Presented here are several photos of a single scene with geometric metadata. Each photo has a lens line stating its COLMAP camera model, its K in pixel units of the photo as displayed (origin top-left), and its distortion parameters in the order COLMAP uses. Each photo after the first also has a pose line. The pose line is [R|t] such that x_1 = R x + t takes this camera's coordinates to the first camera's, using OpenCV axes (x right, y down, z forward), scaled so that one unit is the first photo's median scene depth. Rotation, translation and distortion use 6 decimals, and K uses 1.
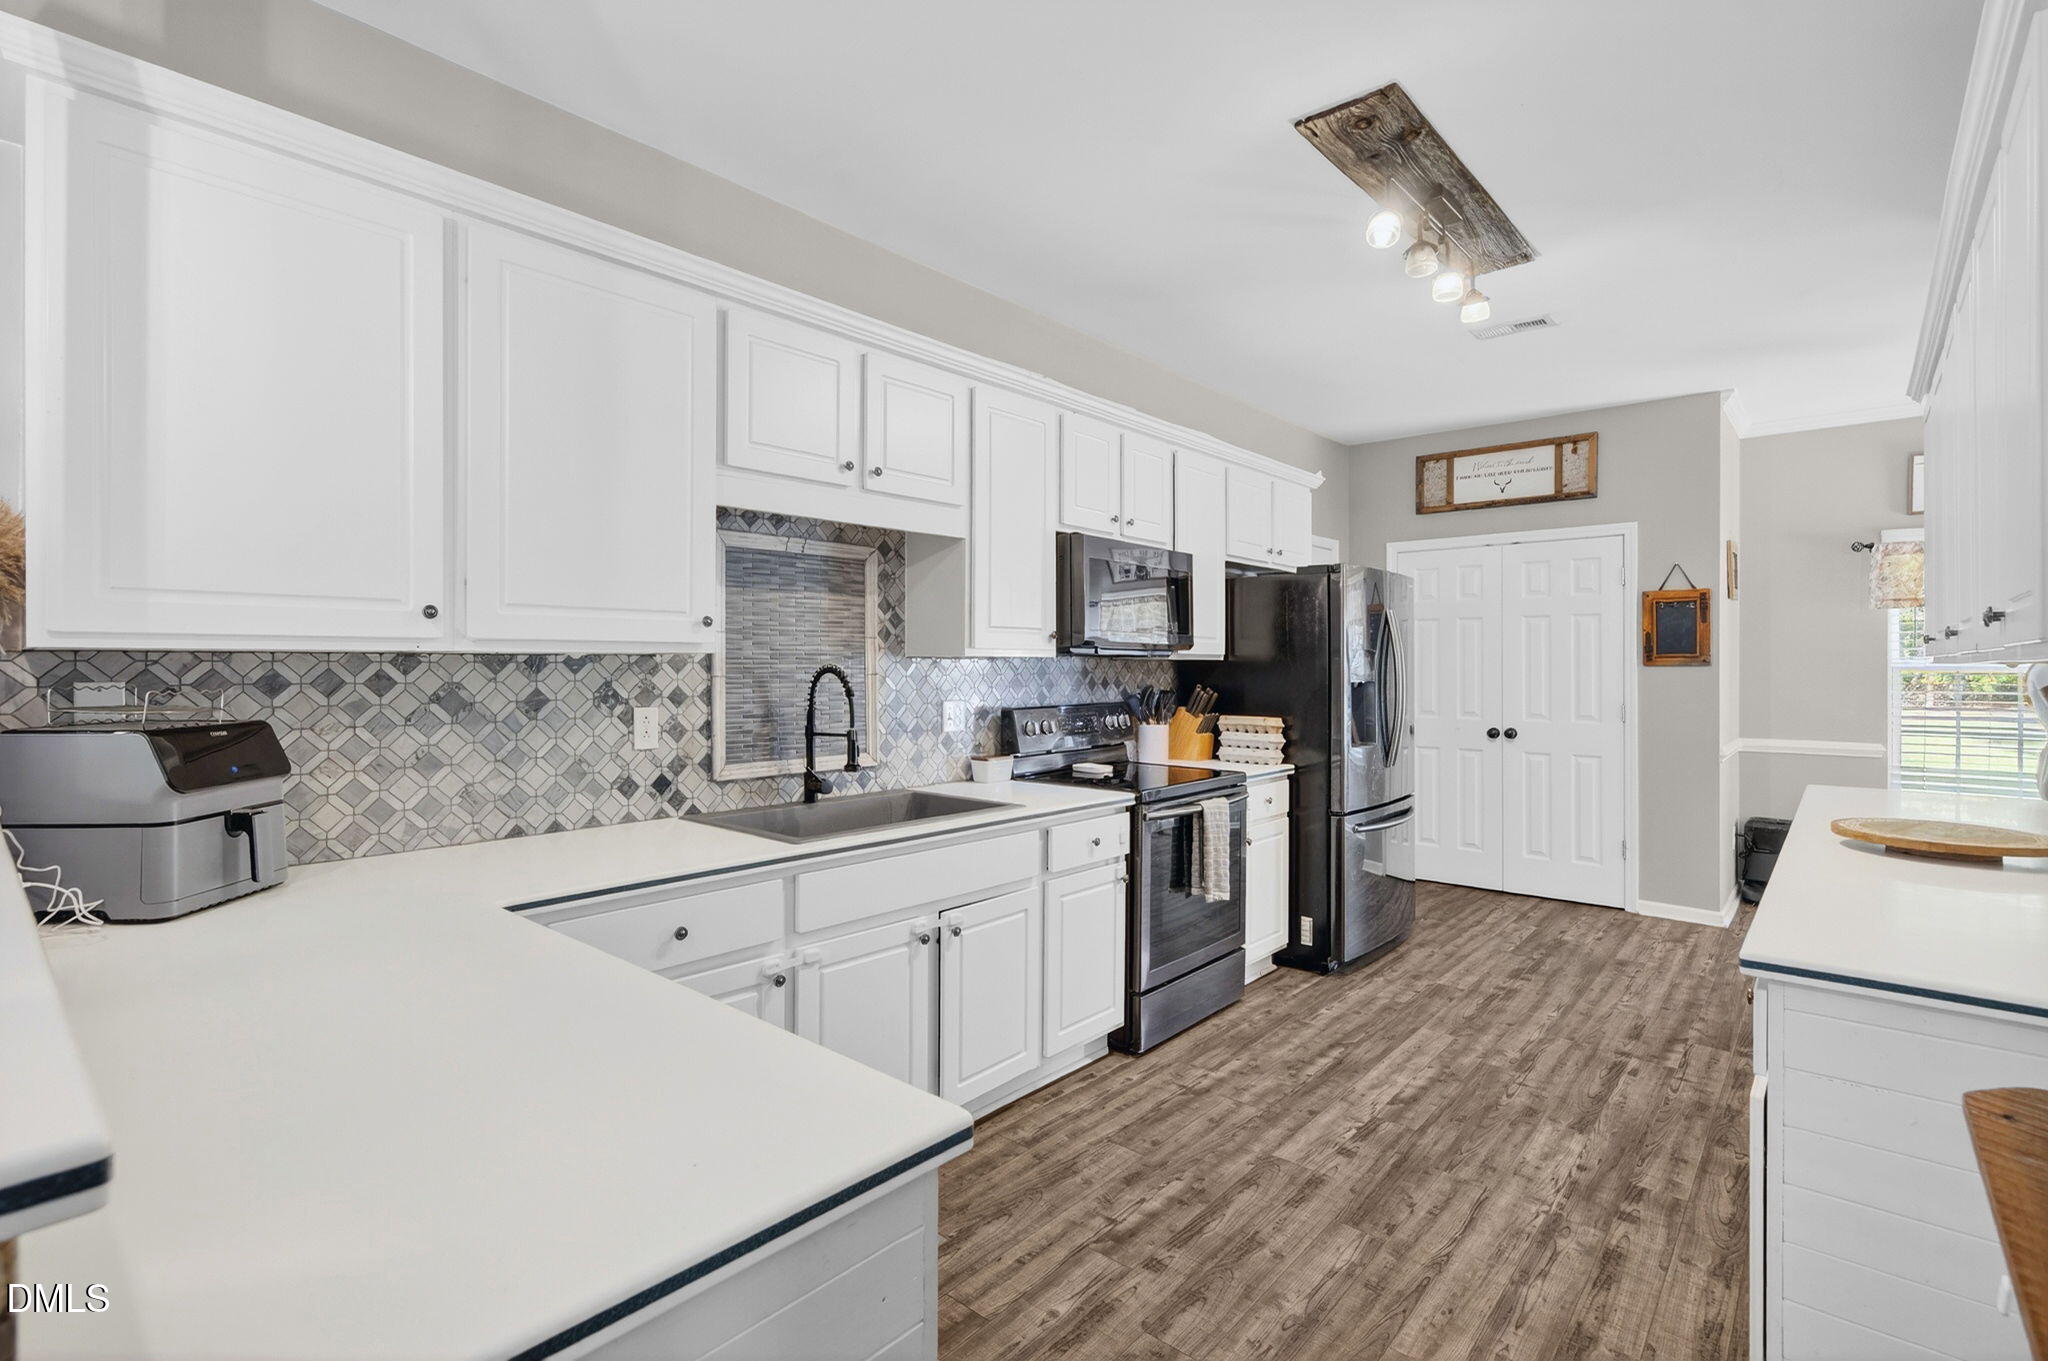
lens RADIAL K [[949.2, 0, 1005.3], [0, 949.2, 673.5], [0, 0, 1]] dist [-0.008722, 0.003184]
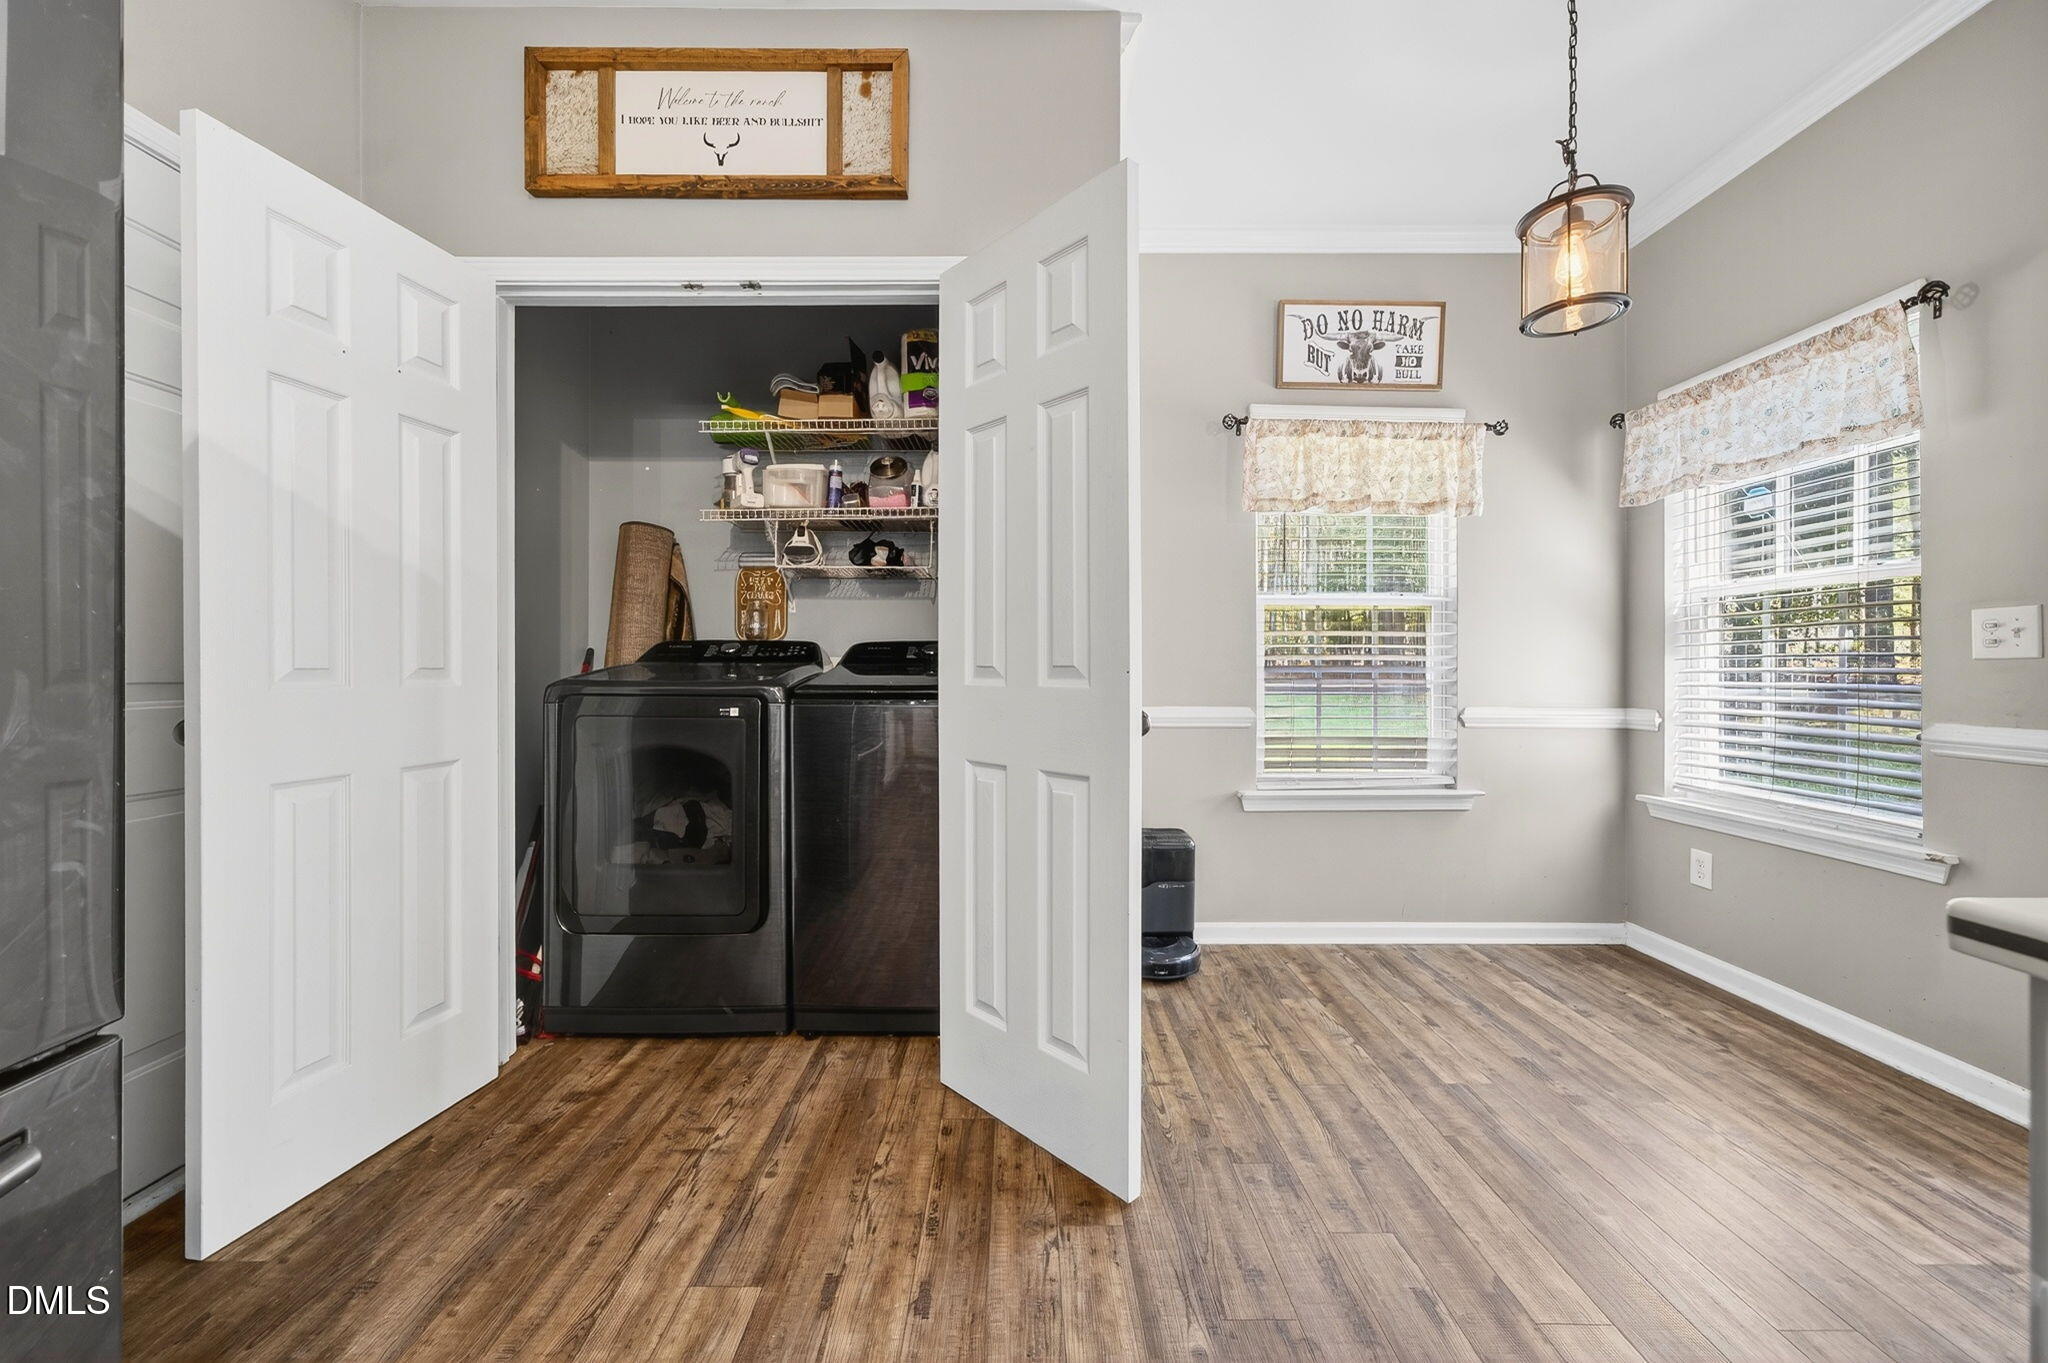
lens RADIAL K [[709.3, 0, 1021.4], [0, 709.3, 669.6], [0, 0, 1]] dist [0.001846, 0.000197]
pose [[0.728197, 0.003230, 0.685360, 0.704867], [0.004226, 0.999949, -0.009203, 0.080447], [-0.685354, 0.009598, 0.728146, 1.170826]]
